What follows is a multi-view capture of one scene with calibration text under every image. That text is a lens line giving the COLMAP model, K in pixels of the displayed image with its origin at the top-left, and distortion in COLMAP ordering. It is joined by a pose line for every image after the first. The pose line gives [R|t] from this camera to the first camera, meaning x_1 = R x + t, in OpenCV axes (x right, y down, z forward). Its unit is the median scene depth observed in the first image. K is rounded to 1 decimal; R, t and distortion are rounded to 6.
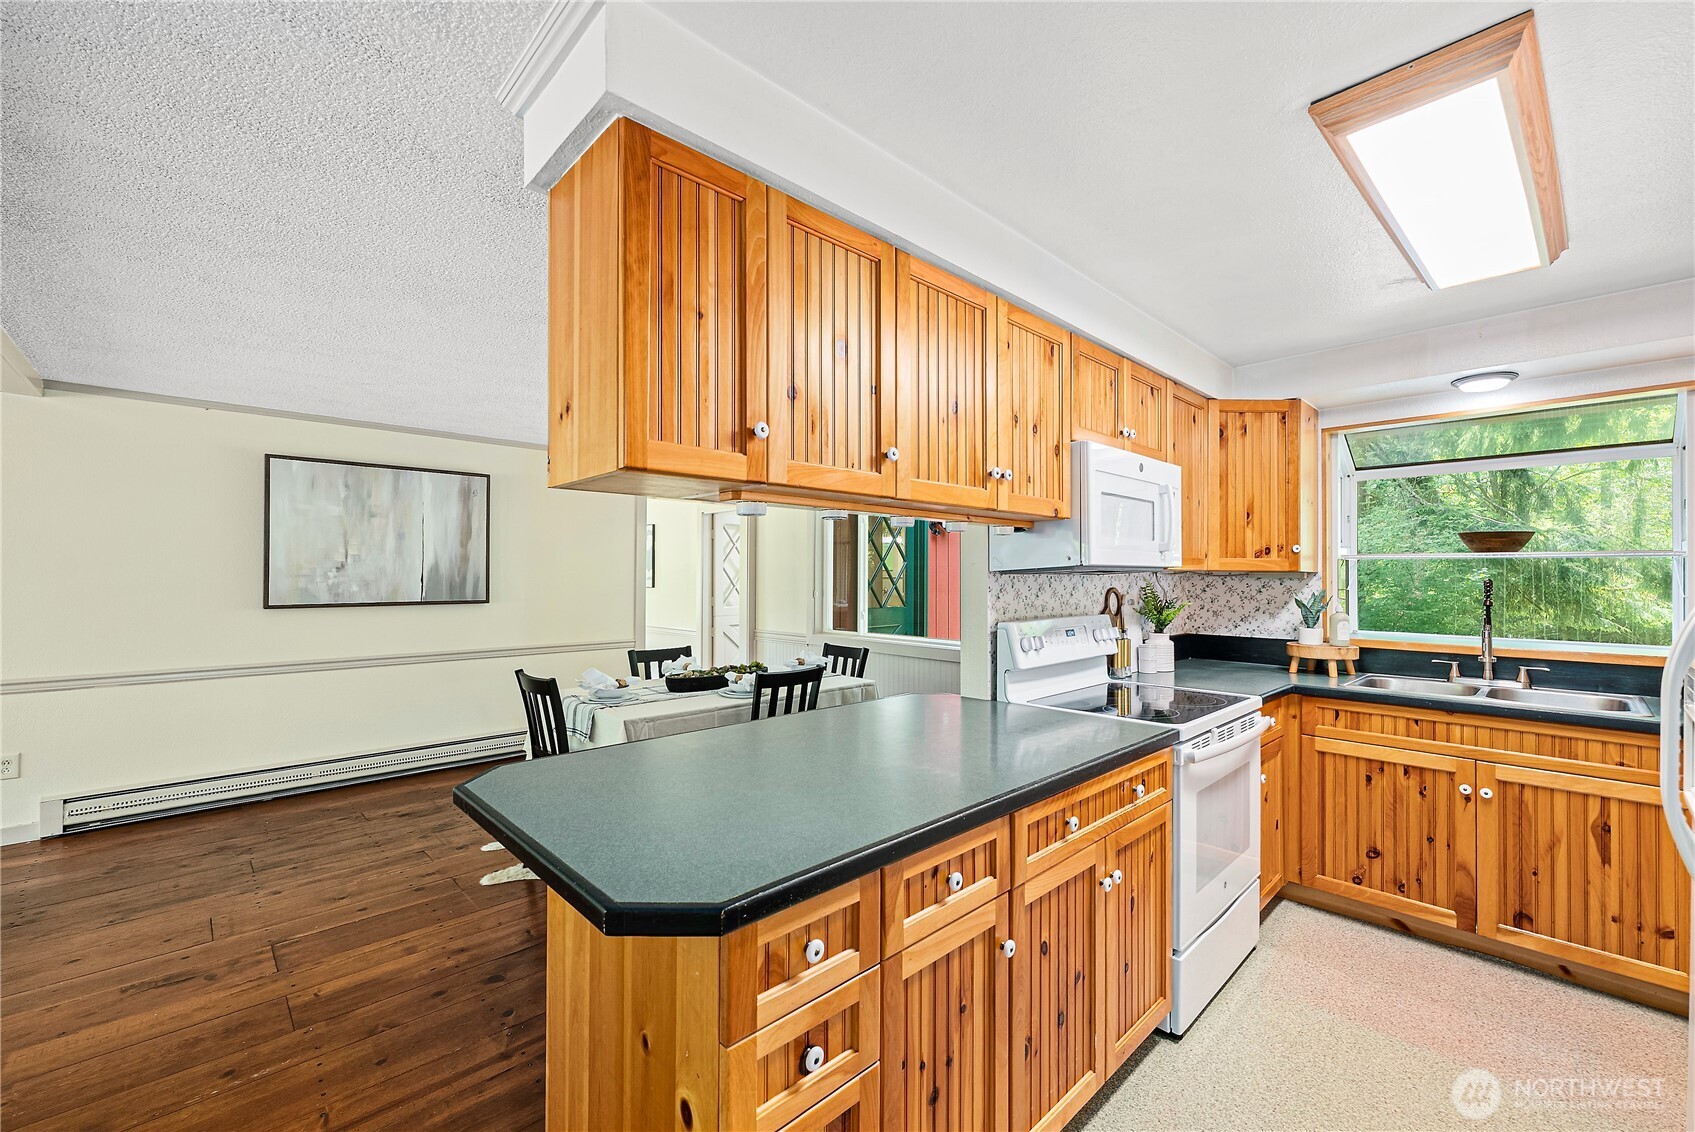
lens RADIAL K [[688.0, 0, 848.6], [0, 688.0, 570.1], [0, 0, 1]] dist [0.002147, -0.001271]
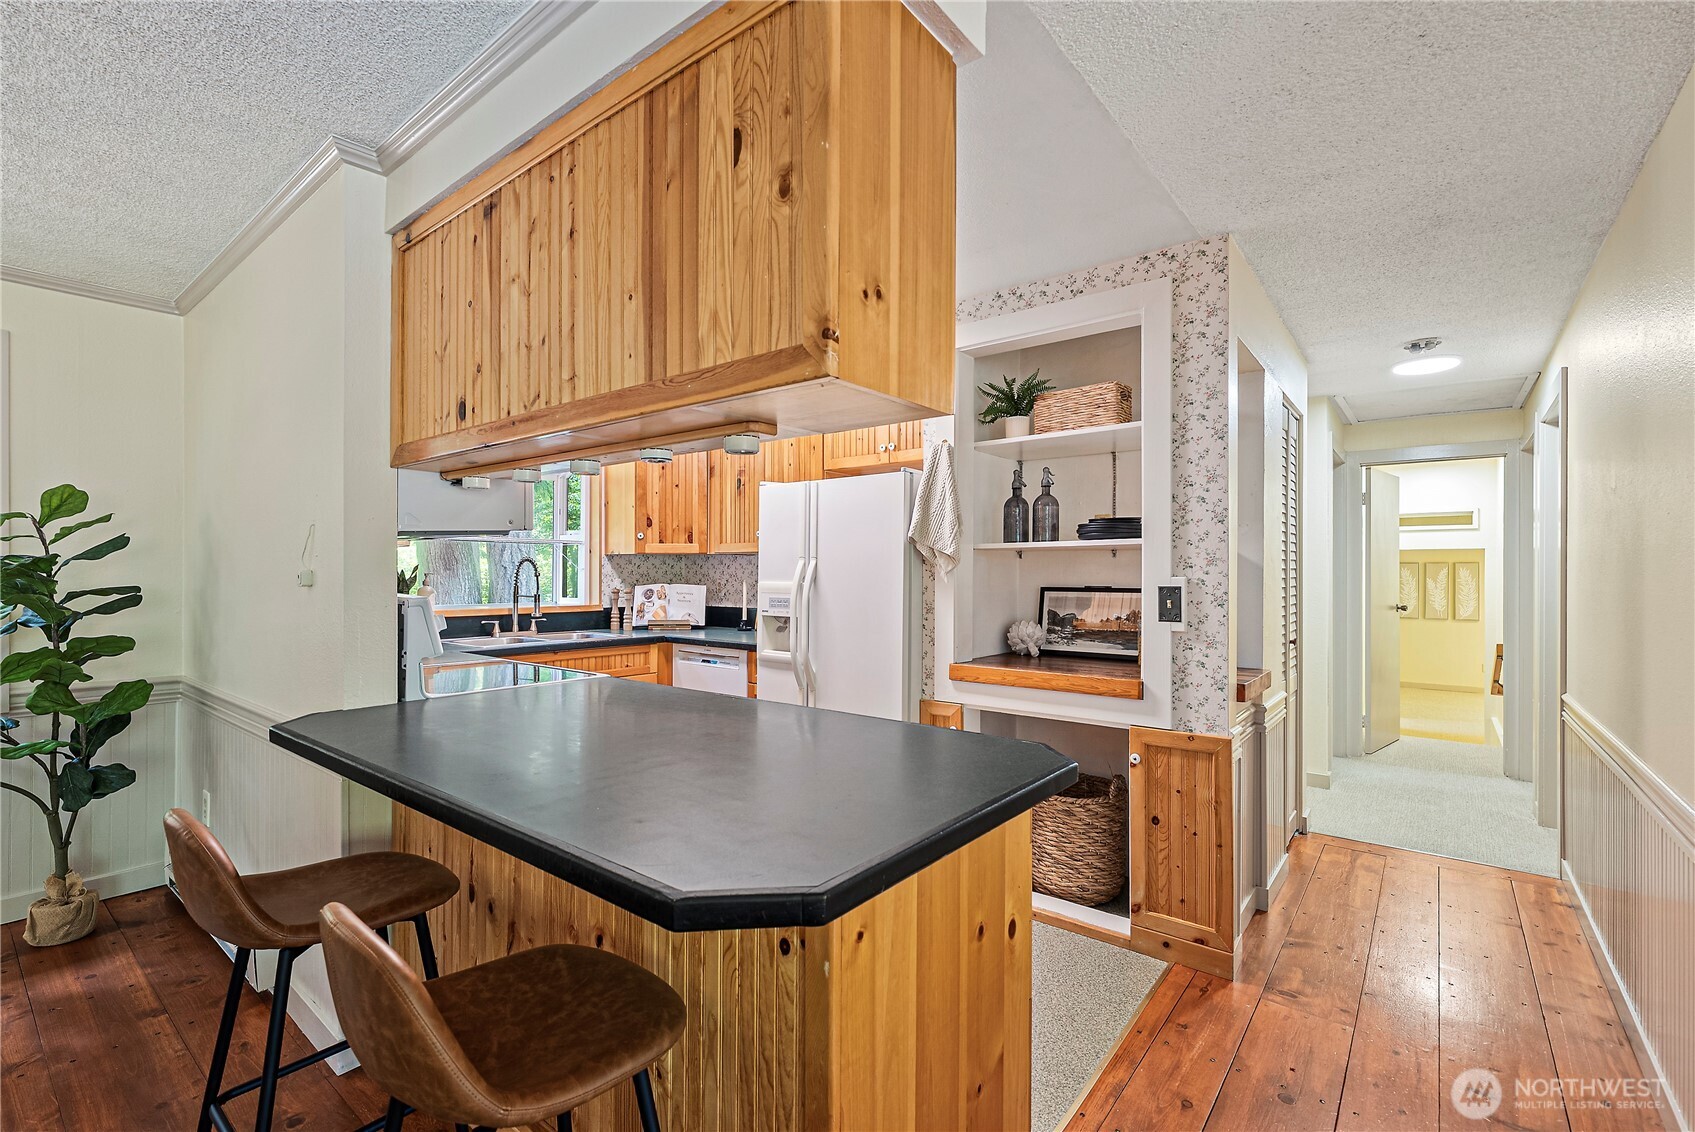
lens RADIAL K [[746.3, 0, 849.2], [0, 746.3, 569.0], [0, 0, 1]] dist [-0.002743, -0.000421]
pose [[-0.136970, 0.002337, 0.990572, -0.609074], [-0.011788, 0.999923, -0.003989, 0.035703], [-0.990505, -0.012224, -0.136932, 0.571550]]
